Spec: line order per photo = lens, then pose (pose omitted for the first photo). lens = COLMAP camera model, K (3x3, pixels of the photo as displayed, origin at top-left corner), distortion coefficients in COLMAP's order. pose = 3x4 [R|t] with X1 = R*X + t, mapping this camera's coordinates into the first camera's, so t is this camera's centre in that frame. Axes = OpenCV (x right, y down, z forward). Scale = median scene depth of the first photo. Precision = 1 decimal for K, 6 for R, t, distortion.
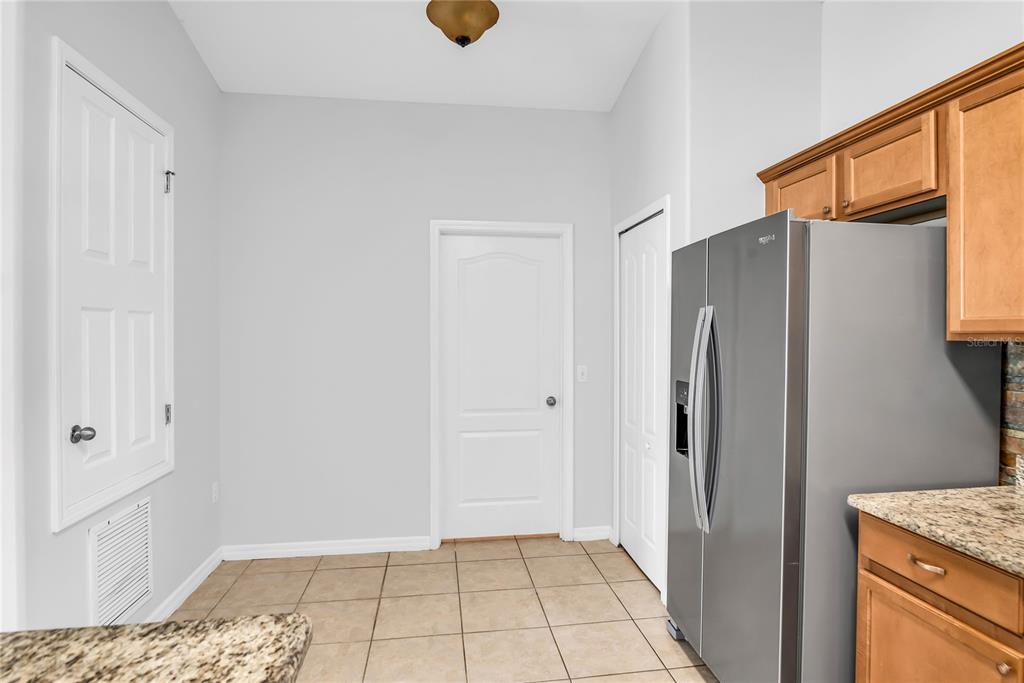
lens RADIAL K [[569.9, 0, 519.8], [0, 569.9, 337.5], [0, 0, 1]] dist [-0.020275, -0.000680]
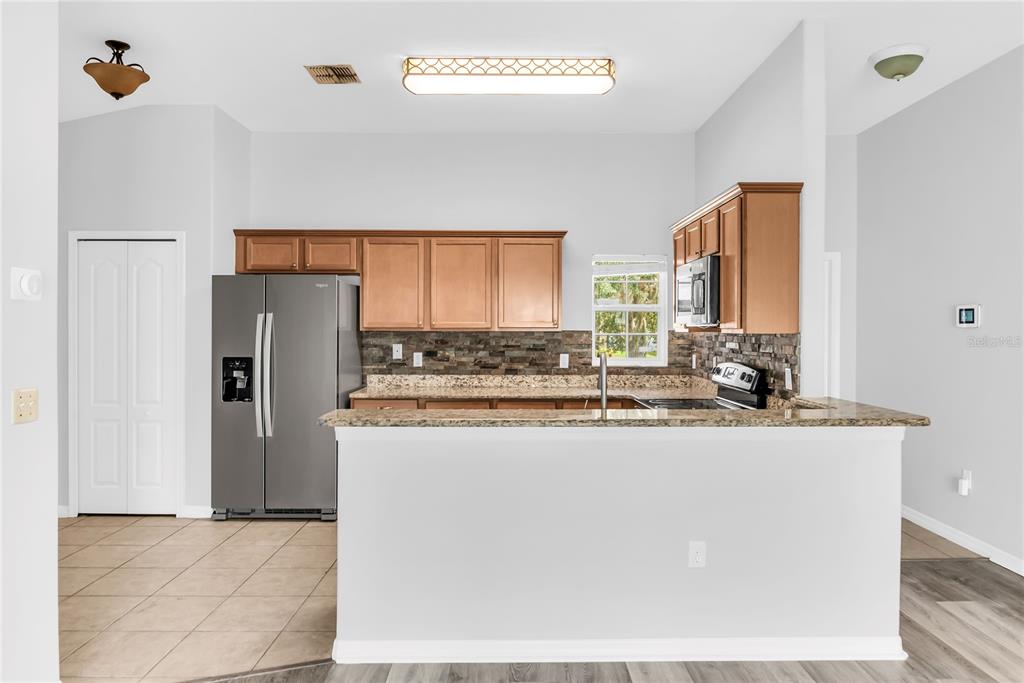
lens RADIAL K [[667.9, 0, 519.5], [0, 667.9, 332.9], [0, 0, 1]] dist [-0.017549, 0.000947]
pose [[0.144709, -0.008019, 0.989442, -1.424990], [0.009330, 0.999934, 0.006739, 0.001549], [-0.989430, 0.008256, 0.144775, -0.096887]]
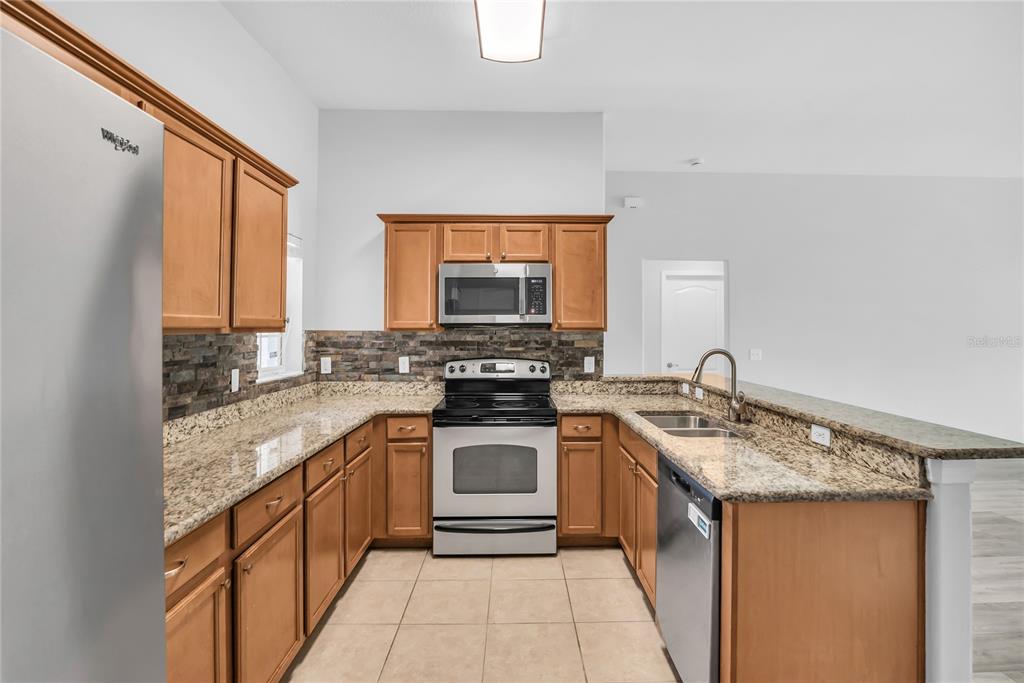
lens RADIAL K [[529.4, 0, 517.5], [0, 529.4, 332.9], [0, 0, 1]] dist [-0.020670, -0.001334]
pose [[-0.990396, -0.002529, 0.138240, 0.010479], [0.000770, 0.999716, 0.023802, -0.011481], [-0.138261, 0.023680, -0.990113, 1.025139]]
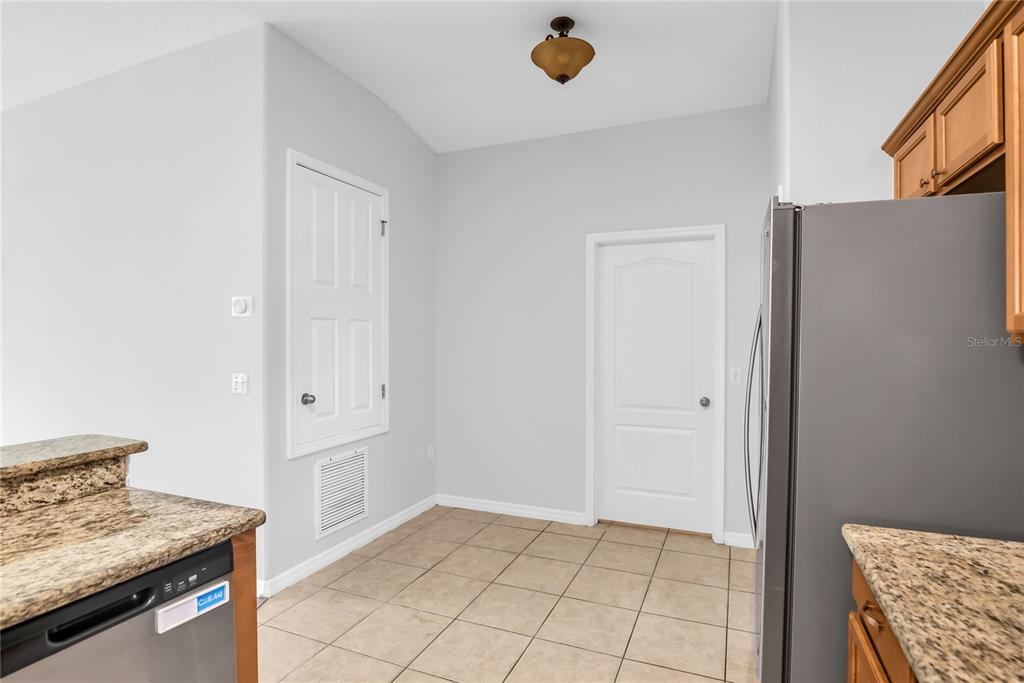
lens RADIAL K [[529.4, 0, 520.3], [0, 529.4, 340.4], [0, 0, 1]] dist [-0.020670, -0.001334]
pose [[0.852373, 0.004926, -0.522910, 0.385282], [-0.003701, 0.999987, 0.003388, 0.001342], [0.522921, -0.000953, 0.852381, 0.048162]]
